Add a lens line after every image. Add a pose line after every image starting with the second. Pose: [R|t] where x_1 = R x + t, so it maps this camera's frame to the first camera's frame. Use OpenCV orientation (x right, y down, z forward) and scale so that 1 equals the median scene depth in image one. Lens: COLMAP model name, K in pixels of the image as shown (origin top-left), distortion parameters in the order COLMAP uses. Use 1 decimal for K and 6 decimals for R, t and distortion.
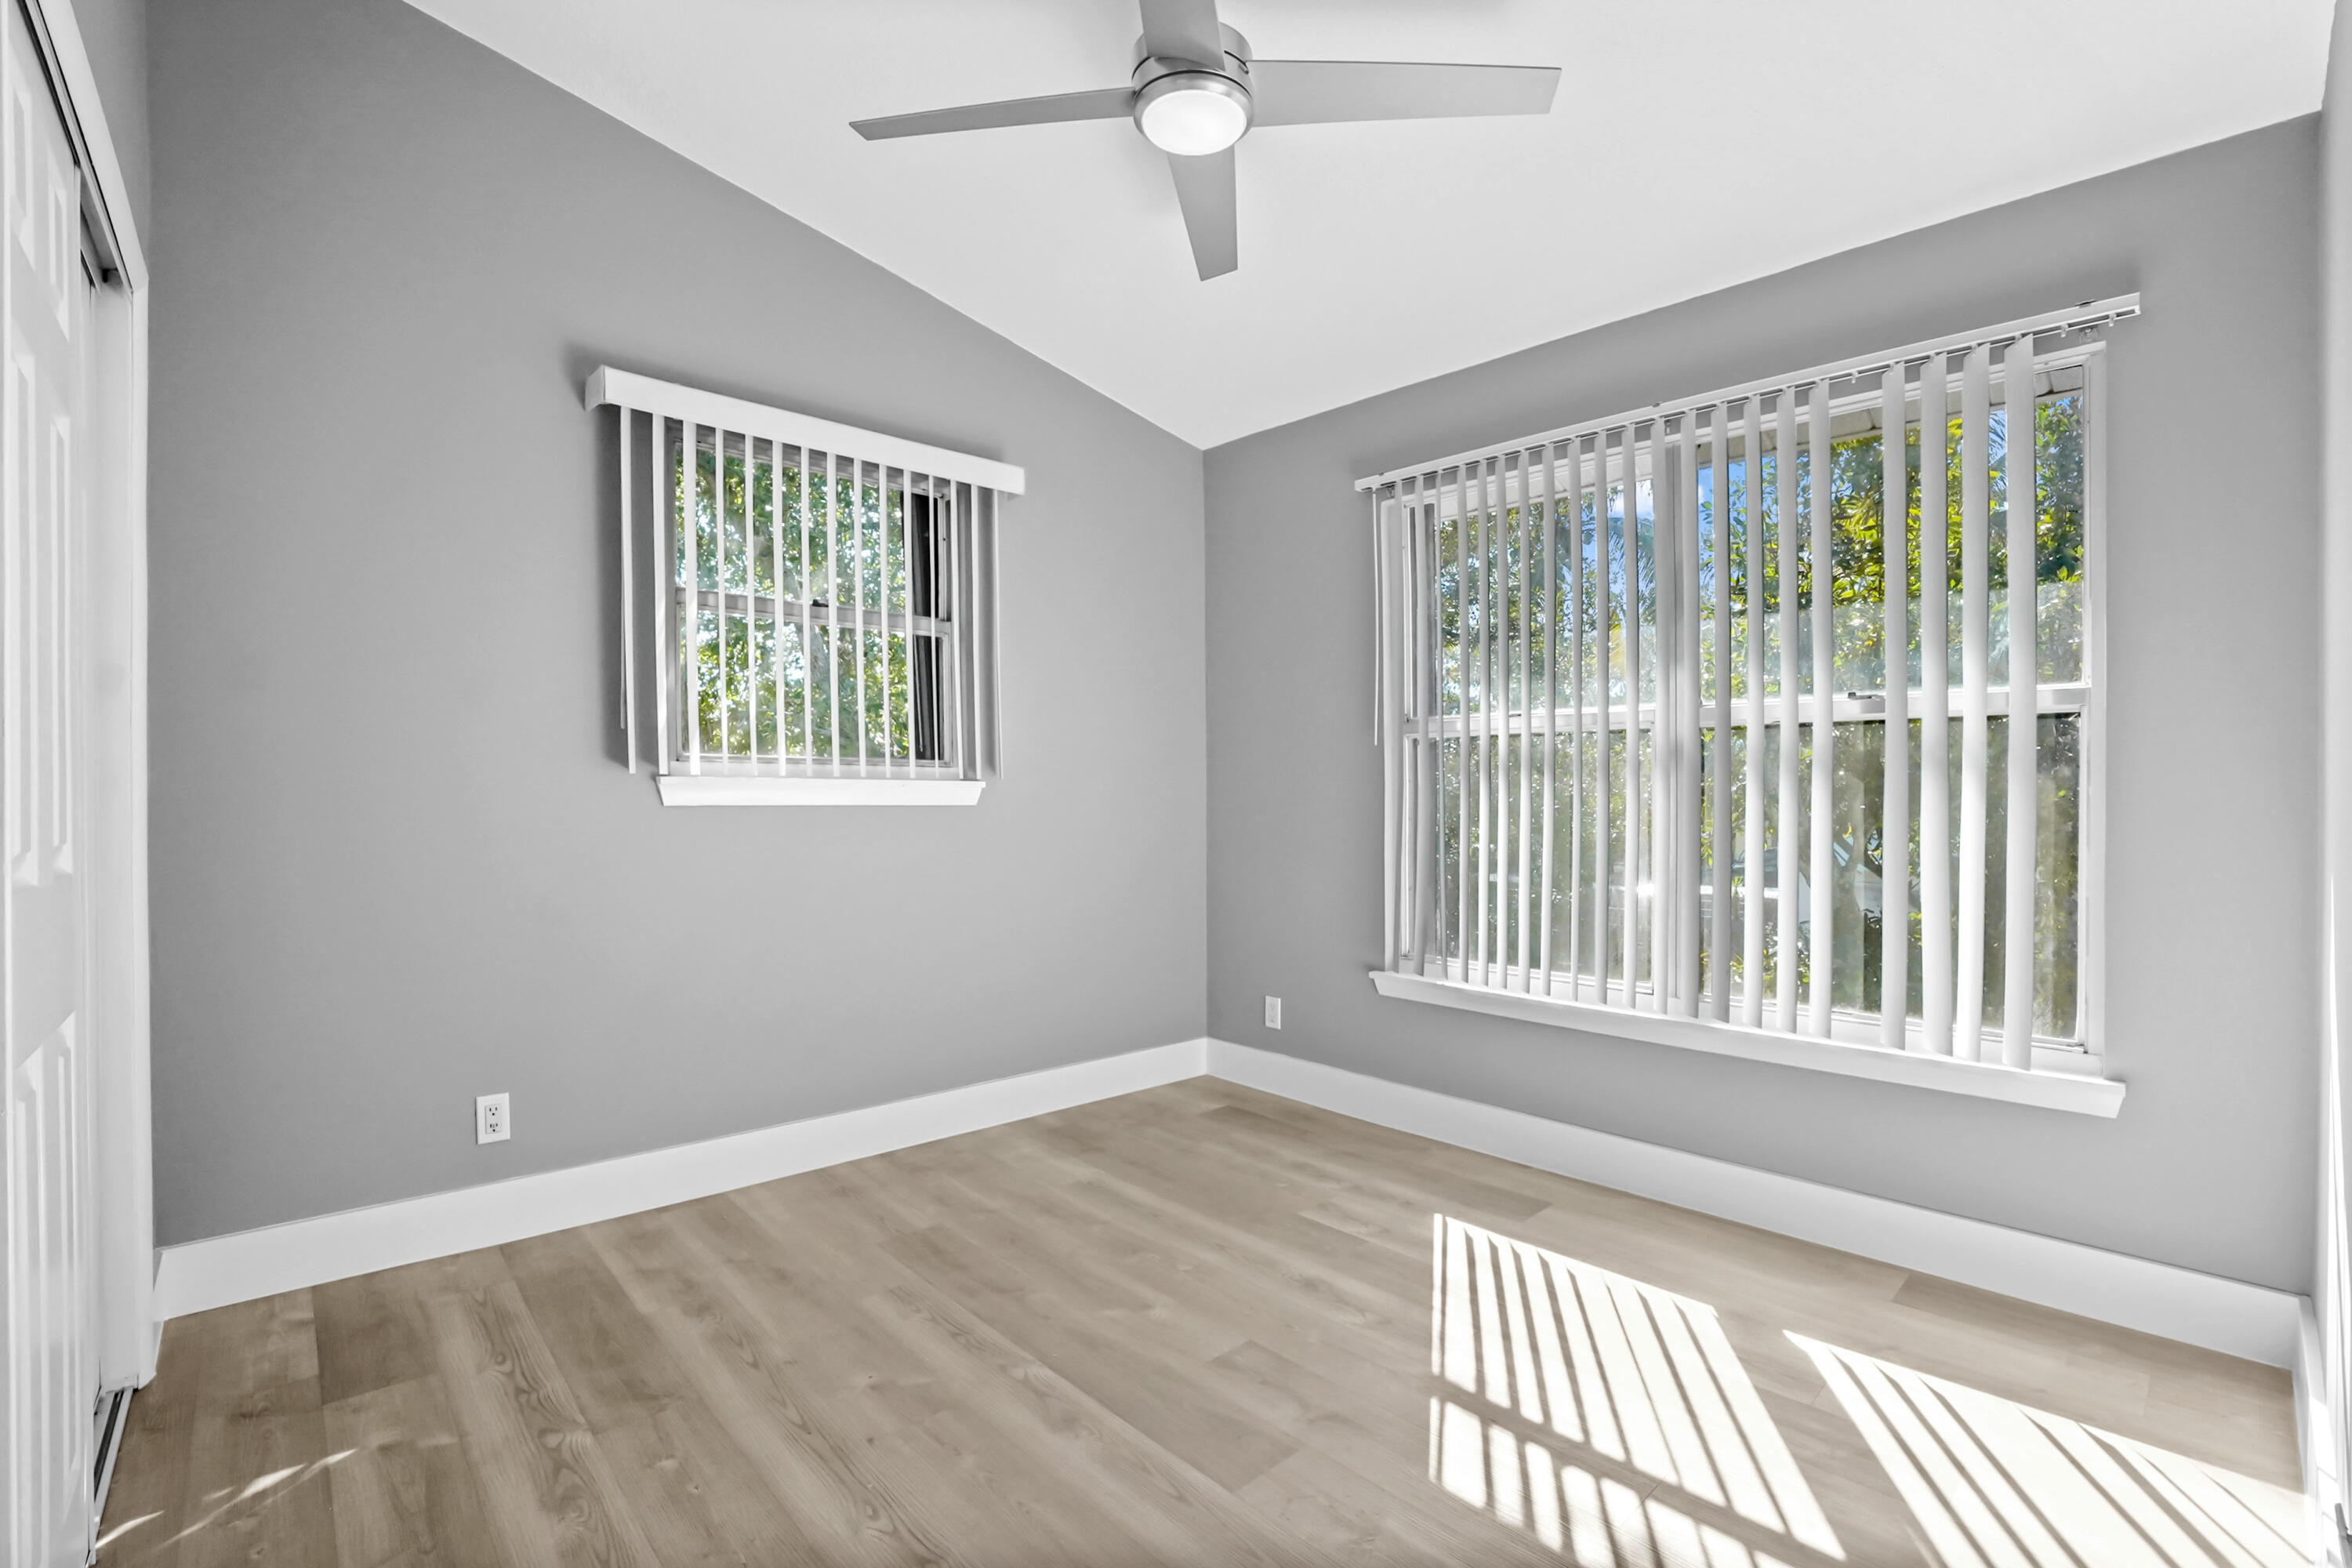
lens RADIAL K [[1032.0, 0, 1185.2], [0, 1032.0, 797.8], [0, 0, 1]] dist [-0.057696, 0.008948]
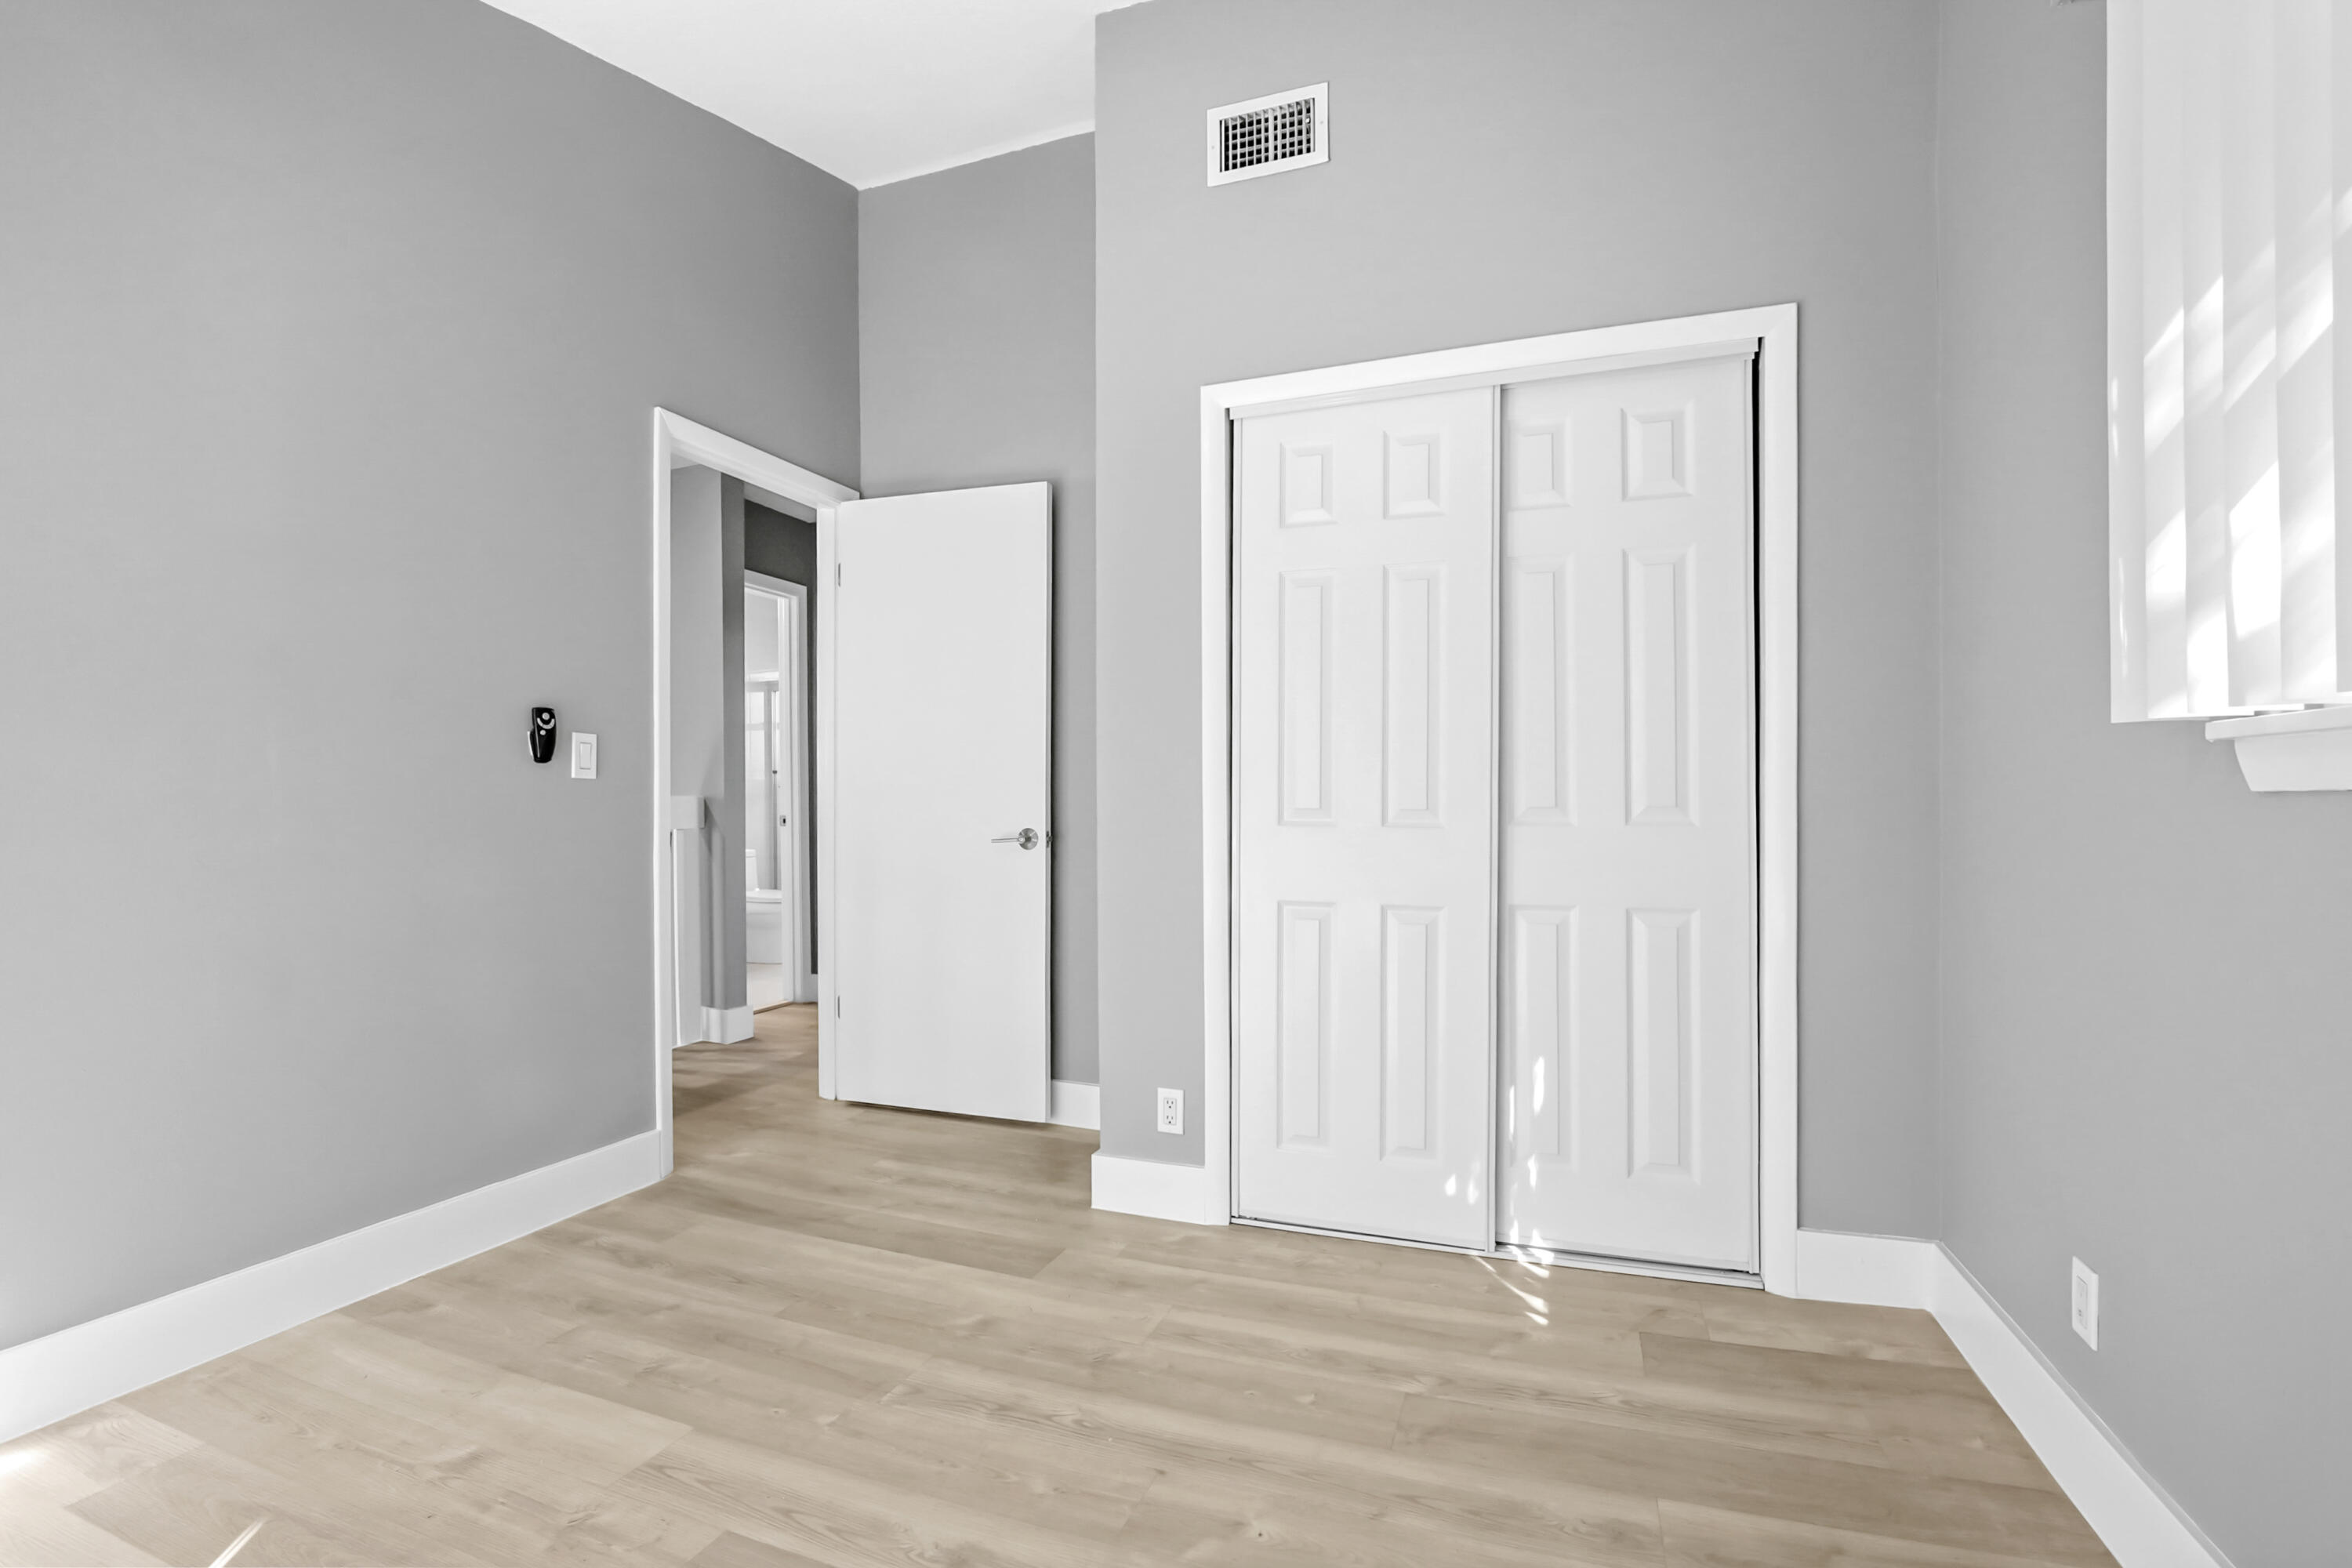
lens RADIAL K [[1032.0, 0, 1185.2], [0, 1032.0, 797.8], [0, 0, 1]] dist [-0.057696, 0.008948]
pose [[-0.876175, 0.007226, -0.481940, 0.106453], [0.003075, 0.999951, 0.009402, 0.009415], [0.481984, 0.006756, -0.876154, 1.756465]]
